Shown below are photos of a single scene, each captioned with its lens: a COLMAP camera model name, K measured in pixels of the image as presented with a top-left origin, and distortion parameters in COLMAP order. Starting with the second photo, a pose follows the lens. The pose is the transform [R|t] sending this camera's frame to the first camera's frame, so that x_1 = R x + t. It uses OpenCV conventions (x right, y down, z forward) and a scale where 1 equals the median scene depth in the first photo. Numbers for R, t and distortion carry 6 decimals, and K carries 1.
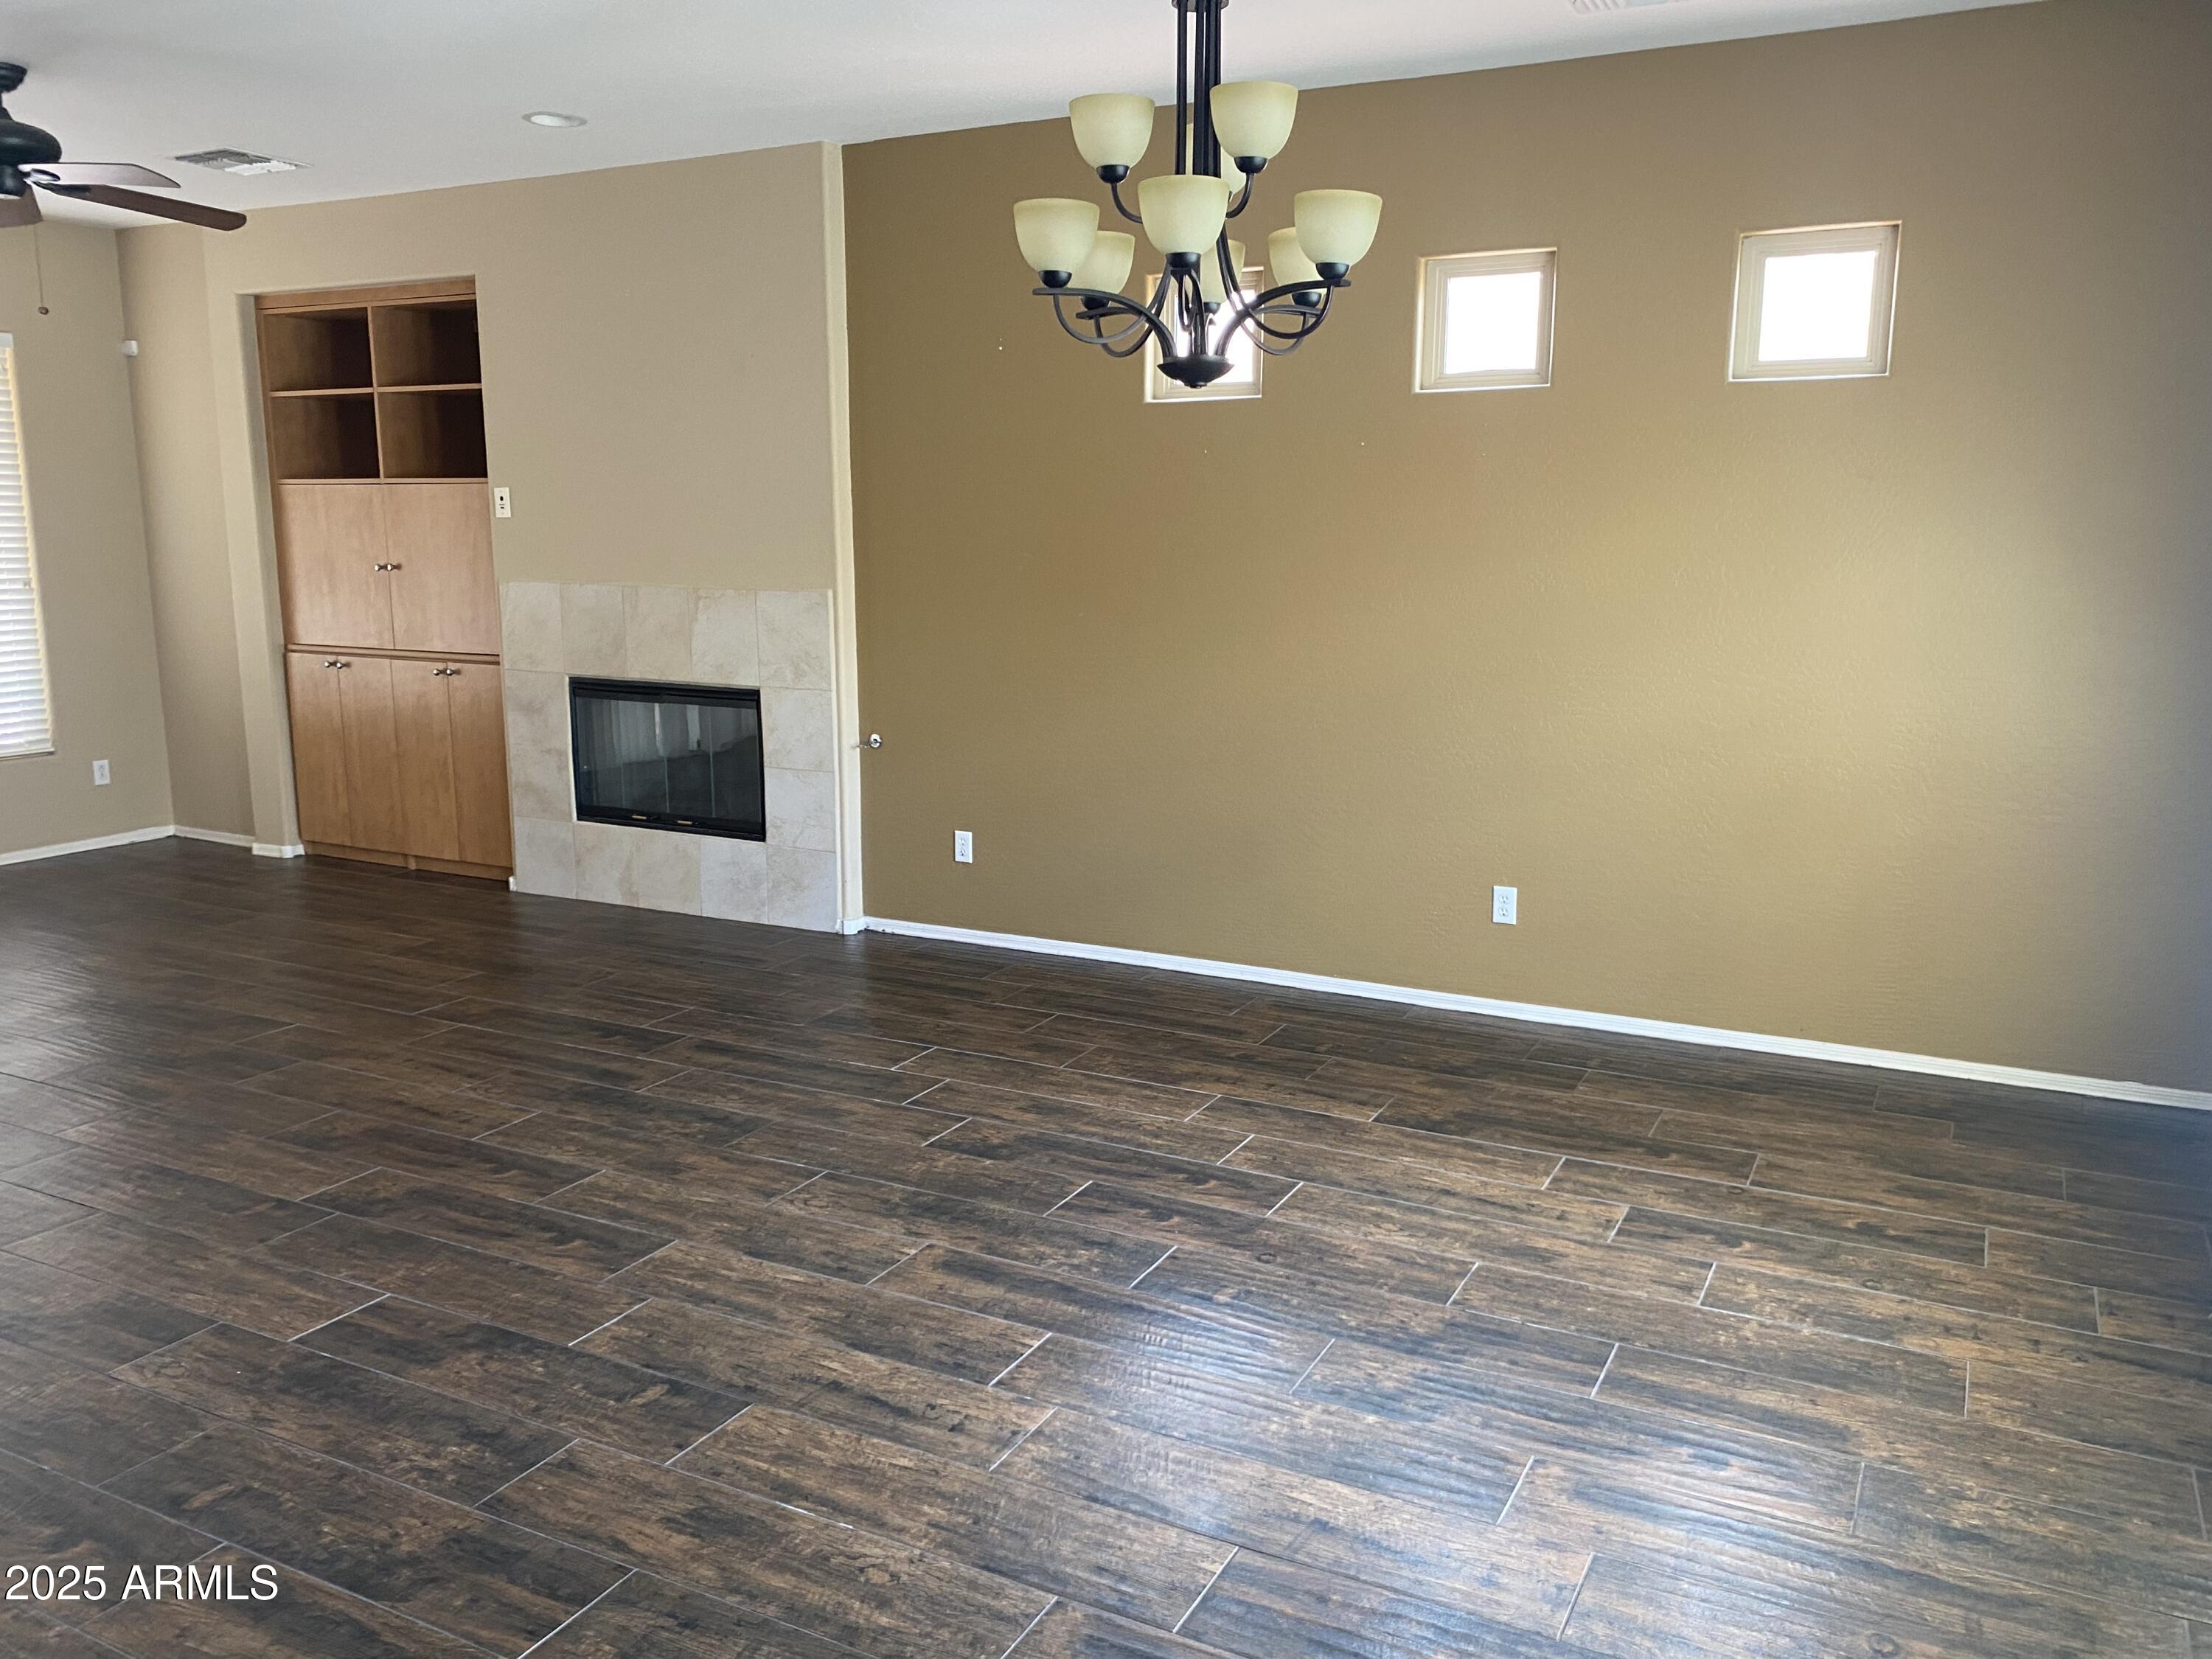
lens RADIAL K [[1661.2, 0, 1122.2], [0, 1661.2, 852.4], [0, 0, 1]] dist [0.006455, -0.021658]
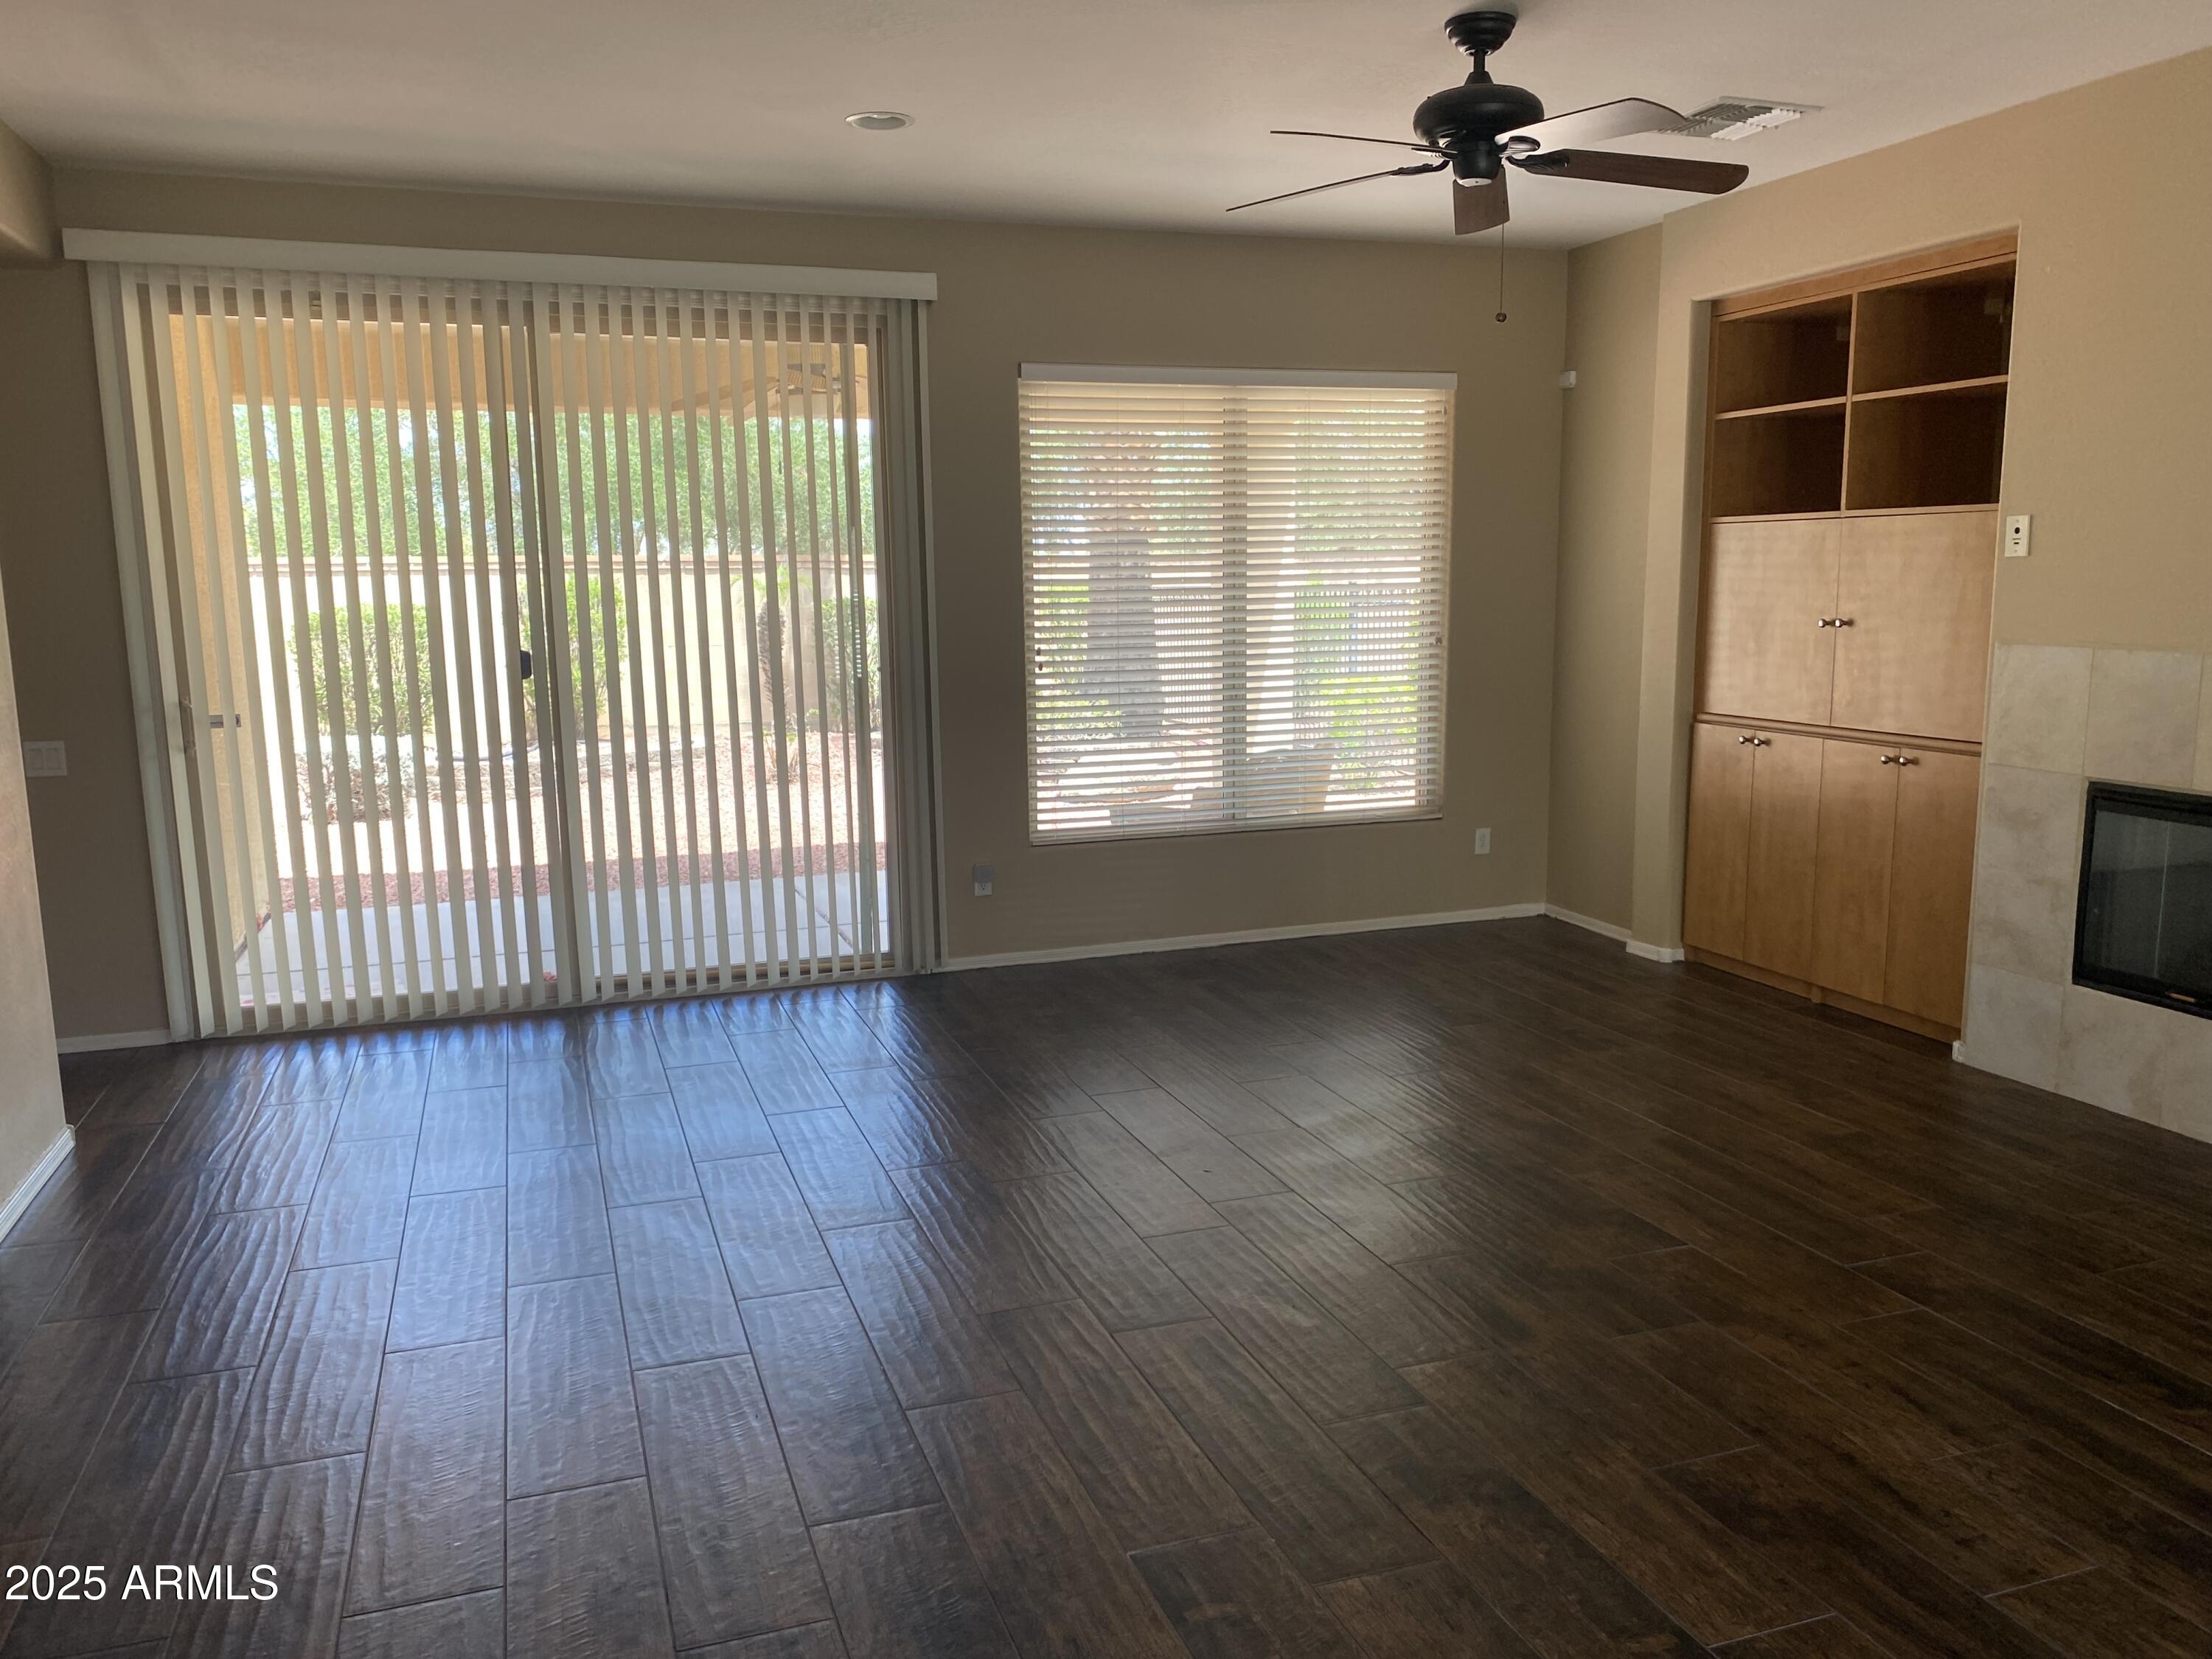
lens RADIAL K [[1661.2, 0, 1099.1], [0, 1661.2, 844.4], [0, 0, 1]] dist [0.006455, -0.021658]
pose [[0.716973, 0.094641, -0.690647, -0.142813], [-0.114363, 0.993287, 0.017390, -0.042561], [0.687656, 0.066516, 0.722983, 0.203534]]
